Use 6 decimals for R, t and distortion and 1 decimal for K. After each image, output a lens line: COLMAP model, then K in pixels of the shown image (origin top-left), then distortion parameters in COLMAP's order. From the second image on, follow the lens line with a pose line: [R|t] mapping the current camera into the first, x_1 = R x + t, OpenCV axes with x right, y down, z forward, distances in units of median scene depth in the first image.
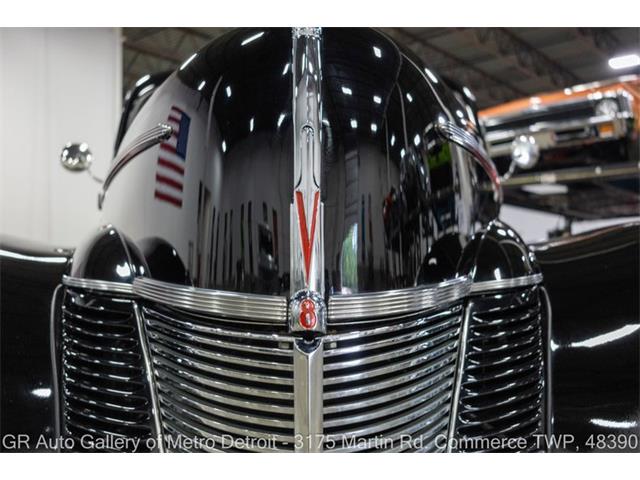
lens RADIAL K [[566.8, 0, 320.0], [0, 566.8, 240.0], [0, 0, 1]] dist [-0.006330, -0.010823]
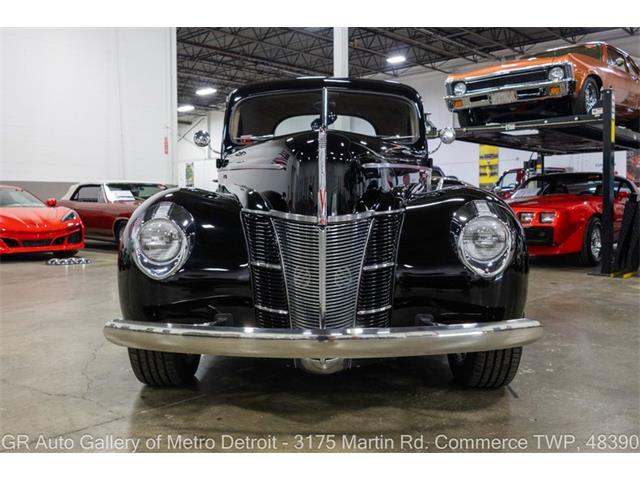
lens RADIAL K [[566.8, 0, 320.0], [0, 566.8, 240.0], [0, 0, 1]] dist [-0.006330, -0.010823]
pose [[0.998931, 0.009462, -0.045253, 0.097360], [-0.002623, 0.988856, 0.148852, -0.220736], [0.046157, -0.148575, 0.987823, -1.996895]]
